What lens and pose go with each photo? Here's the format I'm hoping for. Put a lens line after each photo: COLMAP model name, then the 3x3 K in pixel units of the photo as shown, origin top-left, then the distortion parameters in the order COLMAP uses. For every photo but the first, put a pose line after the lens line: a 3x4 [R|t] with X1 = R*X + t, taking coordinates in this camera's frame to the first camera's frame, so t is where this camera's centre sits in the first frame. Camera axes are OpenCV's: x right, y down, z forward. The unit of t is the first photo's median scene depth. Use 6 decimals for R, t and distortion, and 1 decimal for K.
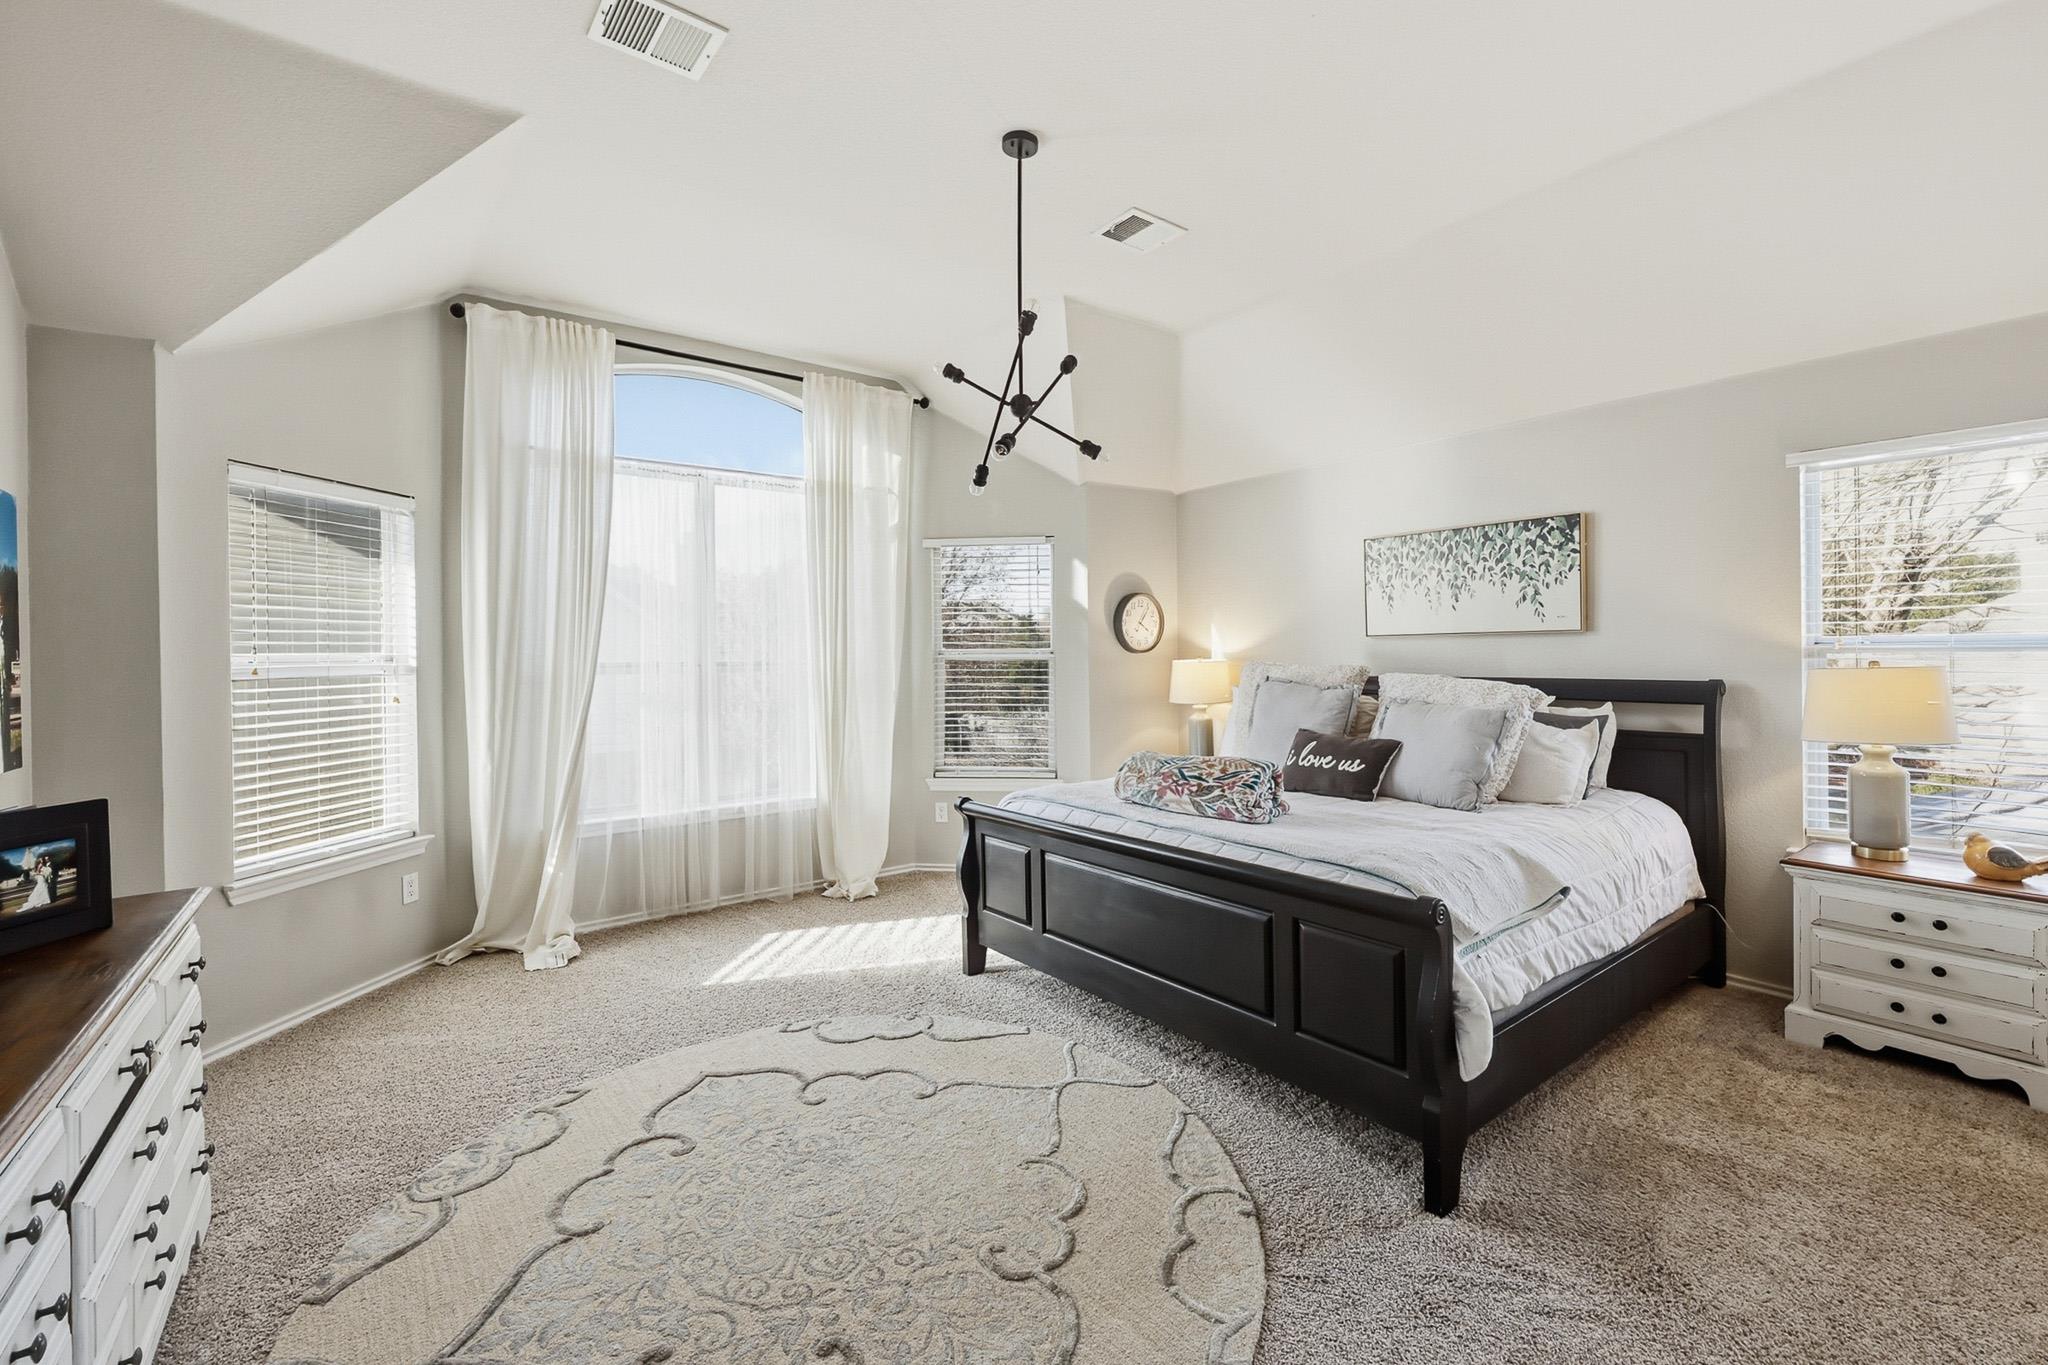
lens RADIAL K [[871.1, 0, 1024.4], [0, 871.1, 659.1], [0, 0, 1]] dist [-0.000553, -0.000044]
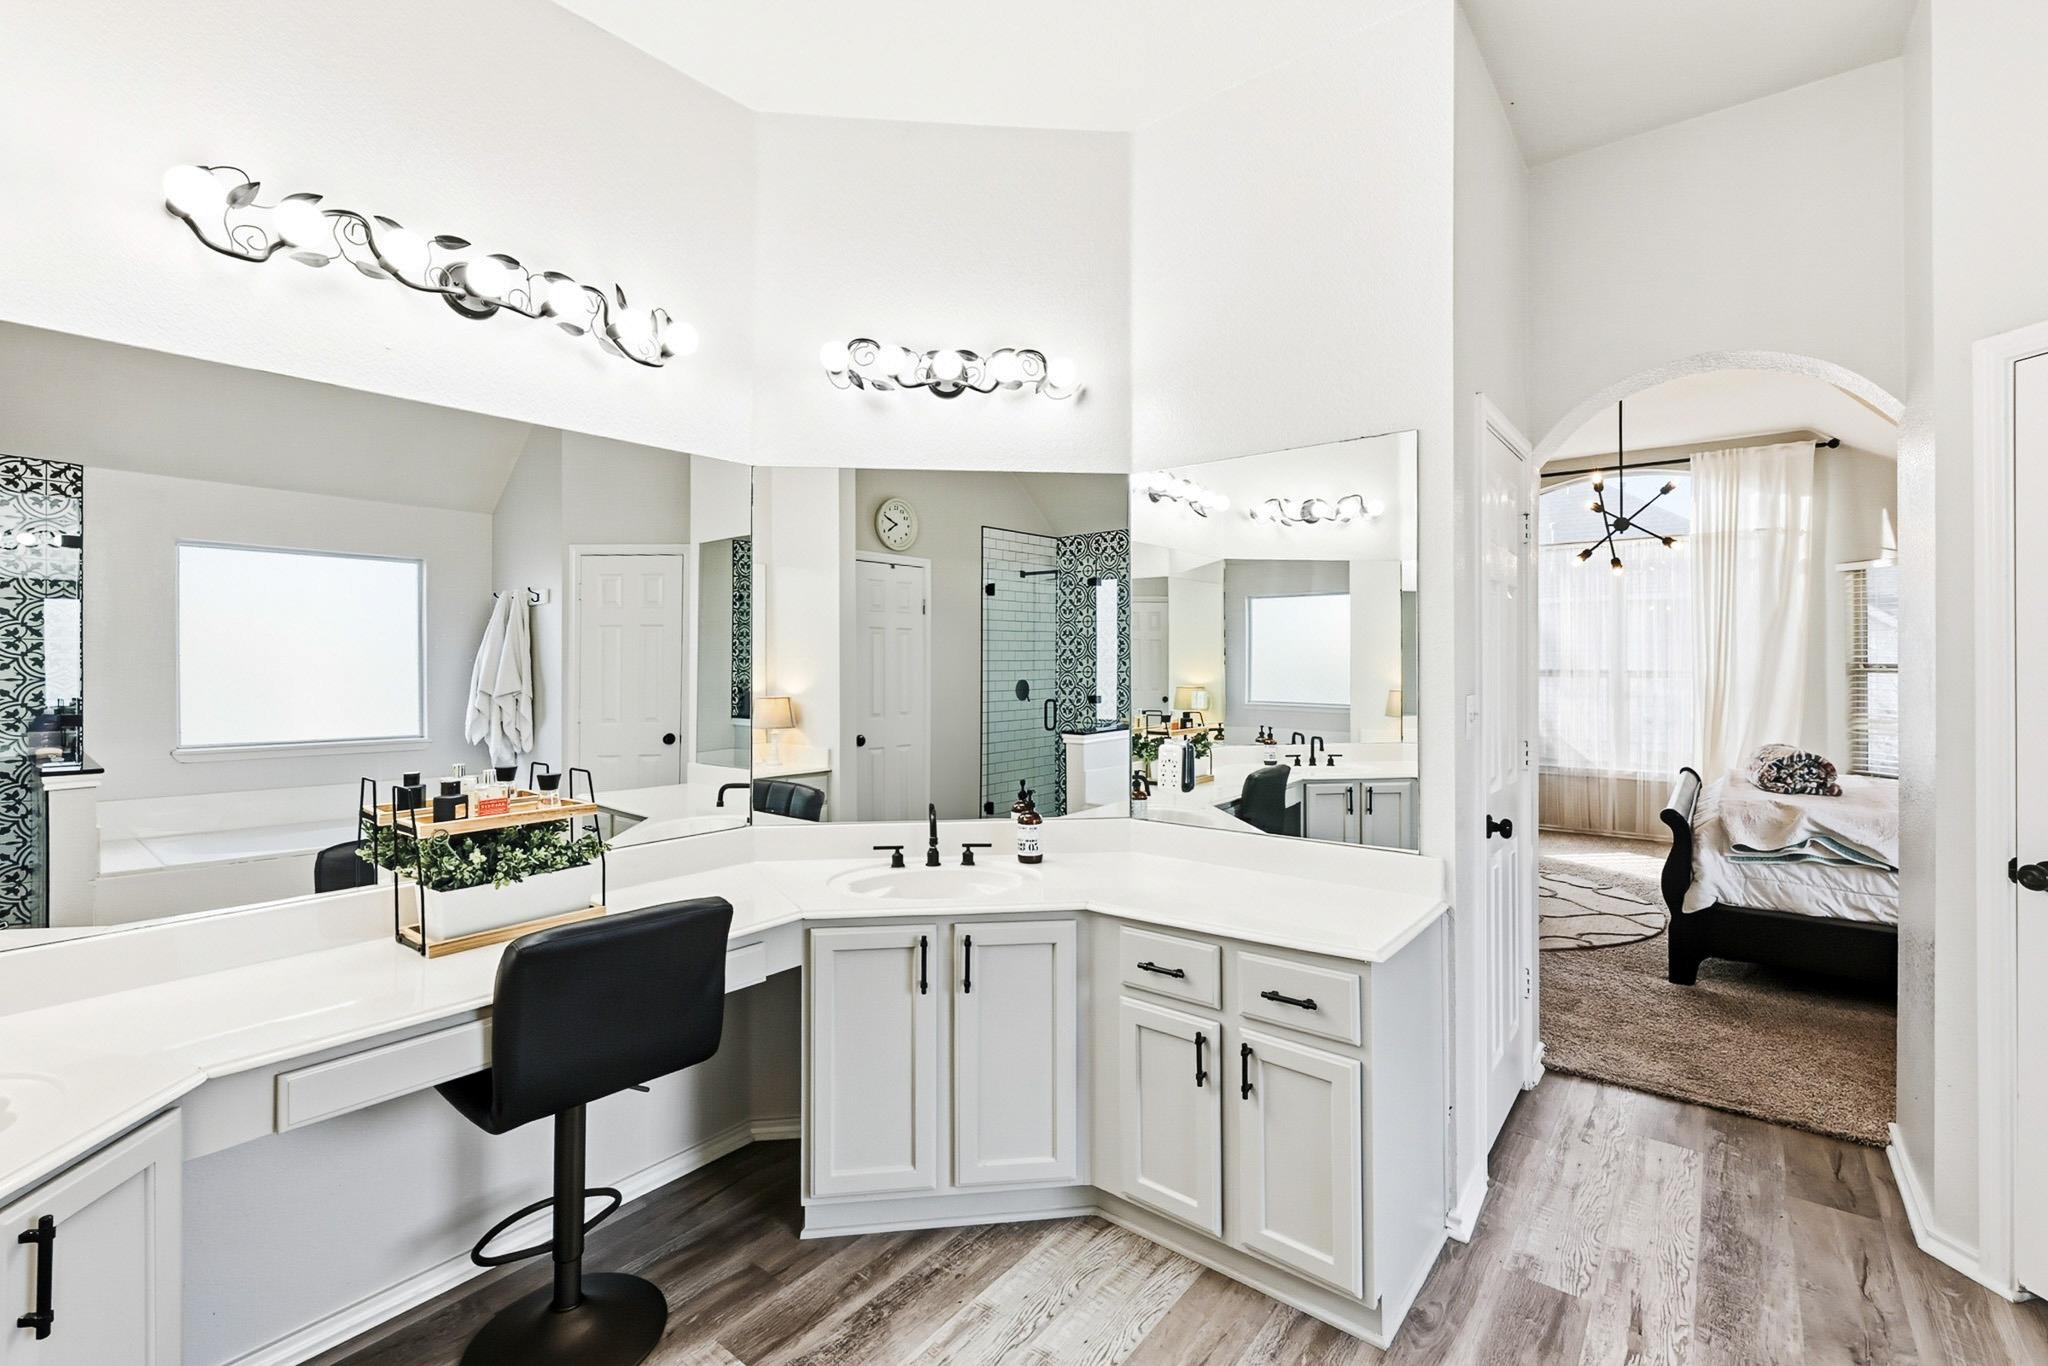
lens RADIAL K [[841.3, 0, 1026.2], [0, 841.3, 661.9], [0, 0, 1]] dist [-0.000007, 0.000075]
pose [[0.247658, 0.005522, -0.968832, 0.868967], [-0.006636, 0.999970, 0.004003, -0.010854], [0.968825, 0.005438, 0.247687, -0.357953]]
